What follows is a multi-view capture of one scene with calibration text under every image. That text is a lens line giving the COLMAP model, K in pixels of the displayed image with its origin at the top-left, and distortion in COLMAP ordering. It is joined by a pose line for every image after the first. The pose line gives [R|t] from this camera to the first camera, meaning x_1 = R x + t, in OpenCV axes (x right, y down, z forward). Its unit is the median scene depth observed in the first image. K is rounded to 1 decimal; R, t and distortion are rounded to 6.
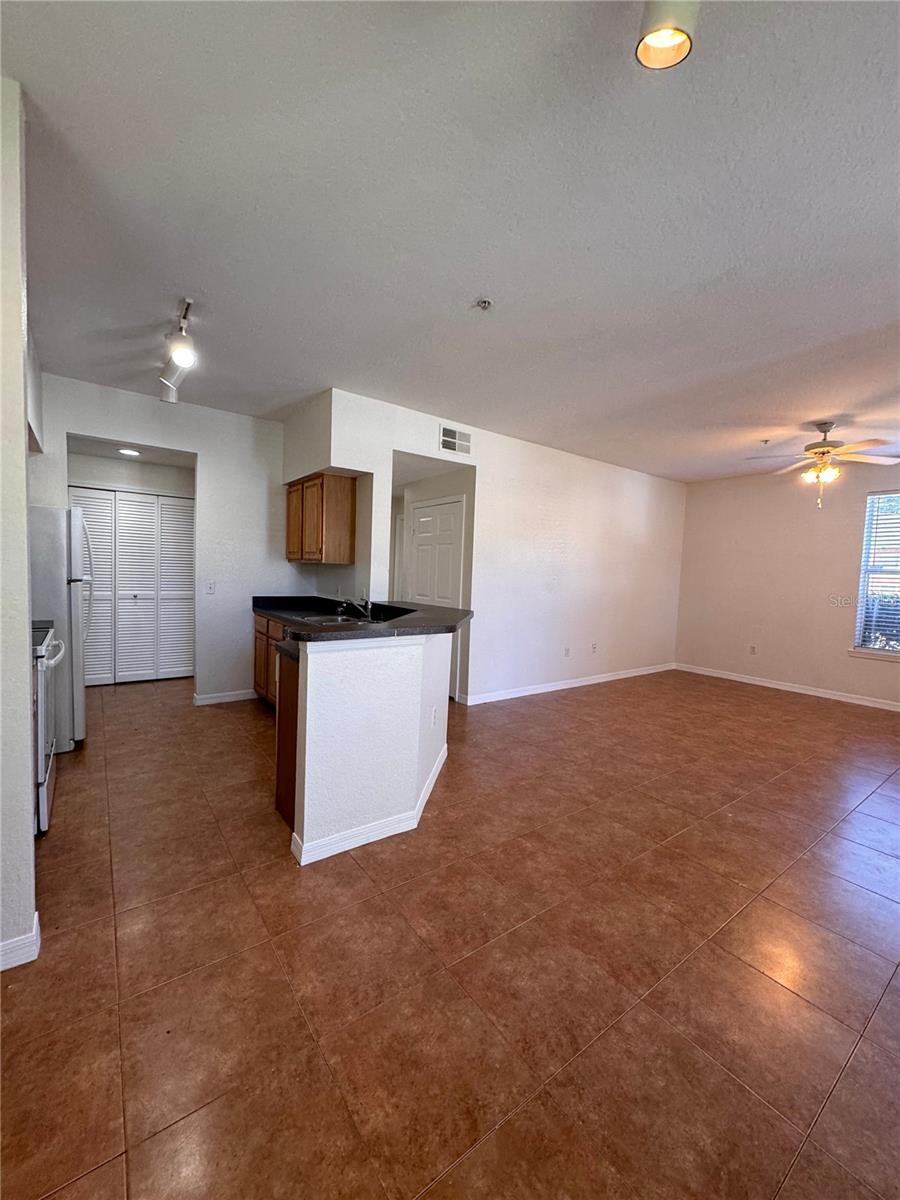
lens RADIAL K [[477.9, 0, 454.6], [0, 477.9, 603.0], [0, 0, 1]] dist [-0.000823, 0.000756]
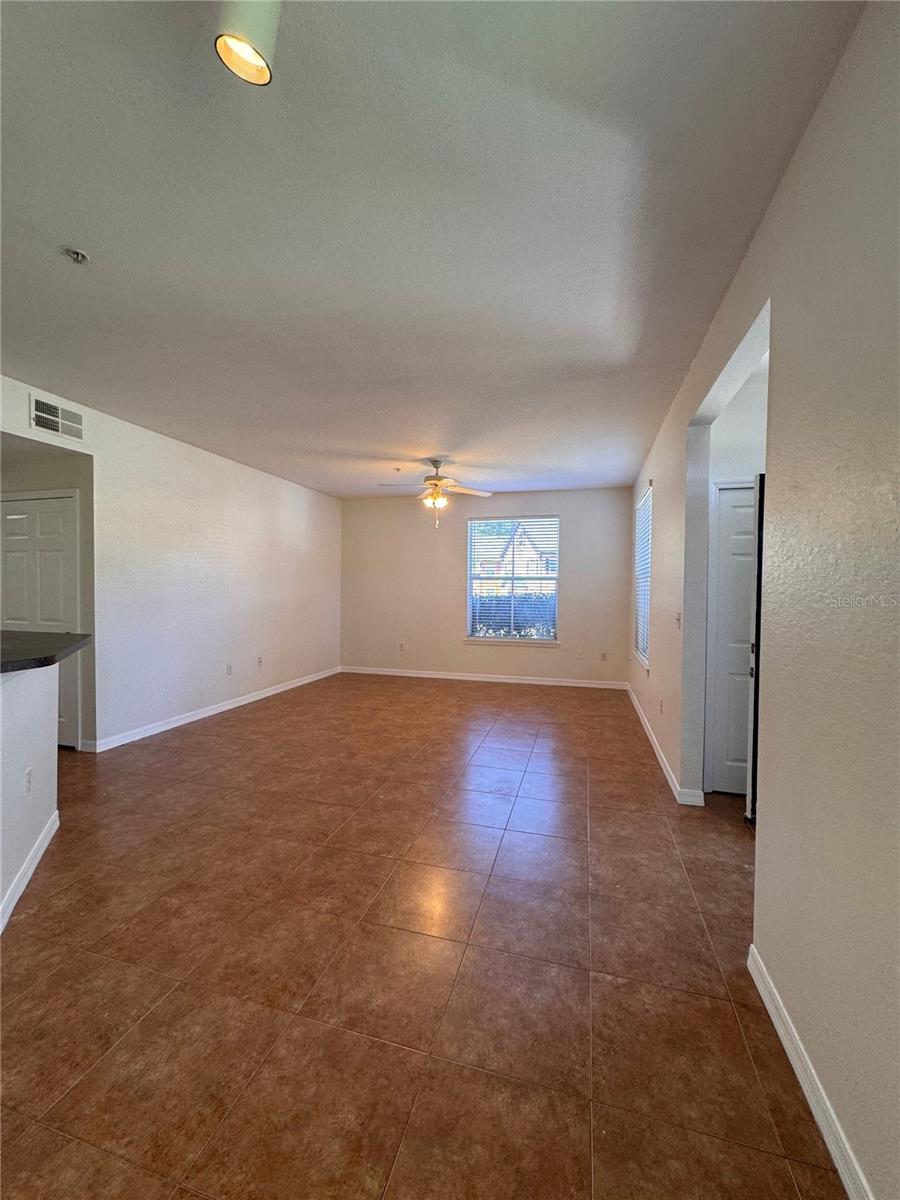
lens RADIAL K [[477.9, 0, 449.9], [0, 477.9, 603.1], [0, 0, 1]] dist [-0.000823, 0.000756]
pose [[0.792246, -0.045989, 0.608466, 0.037393], [0.058923, 0.998262, -0.001270, 0.000492], [-0.607350, 0.036859, 0.793579, -0.004213]]
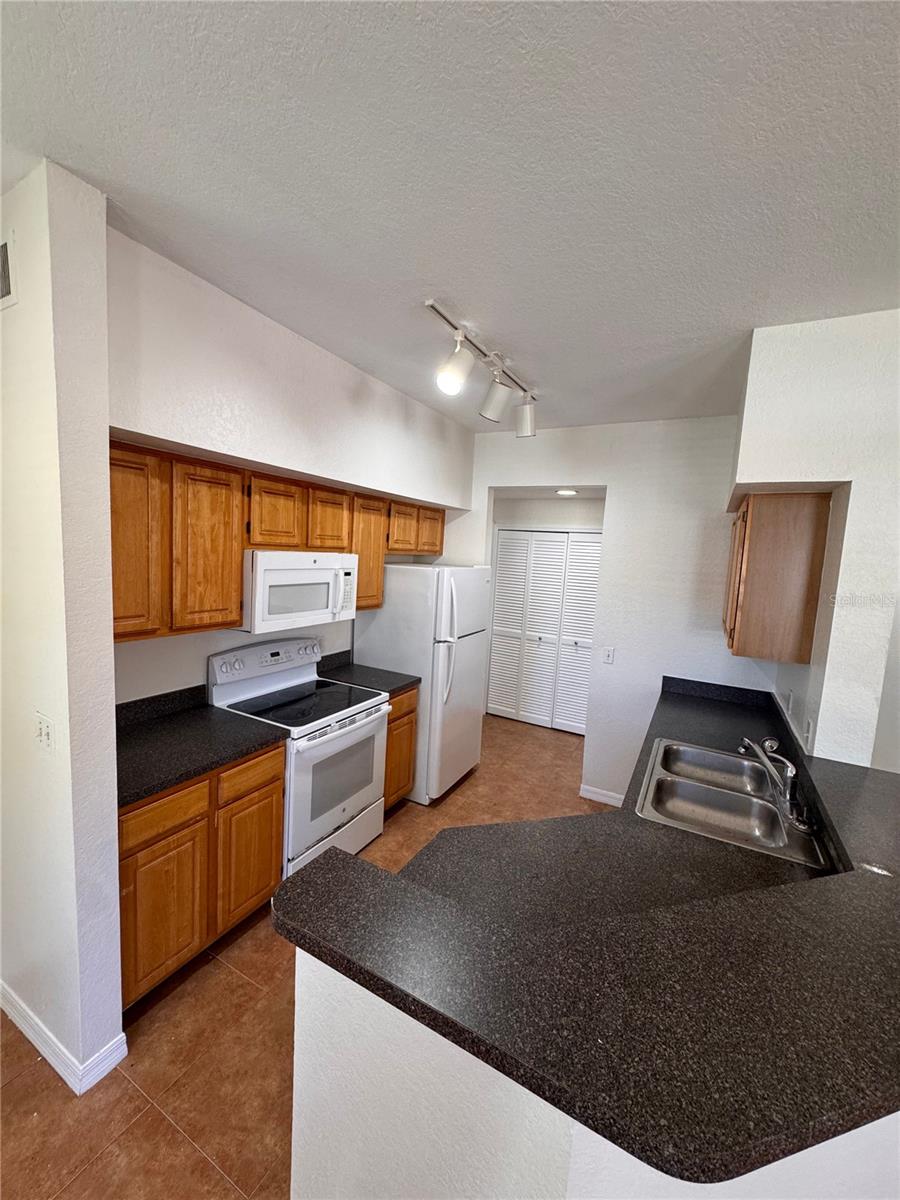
lens RADIAL K [[477.9, 0, 456.3], [0, 477.9, 602.2], [0, 0, 1]] dist [-0.000823, 0.000756]
pose [[0.427433, 0.084060, -0.900130, 0.114021], [-0.101893, 0.993803, 0.044423, -0.191355], [0.898286, 0.072729, 0.433350, 0.648802]]
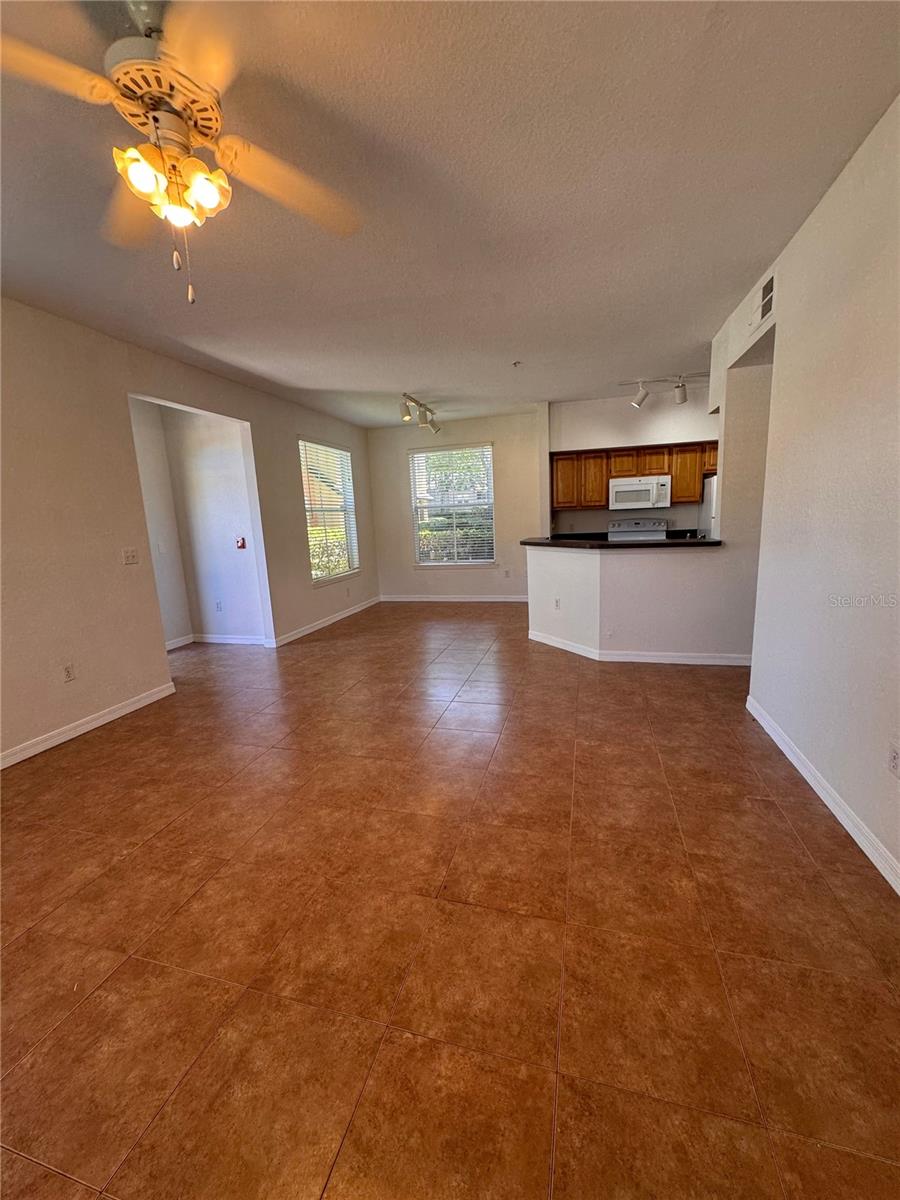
lens RADIAL K [[477.9, 0, 444.9], [0, 477.9, 600.1], [0, 0, 1]] dist [-0.000823, 0.000756]
pose [[-0.800066, 0.104569, -0.590728, 1.230718], [-0.024959, 0.978036, 0.206934, -0.097648], [0.599392, 0.180305, -0.779884, 2.055734]]
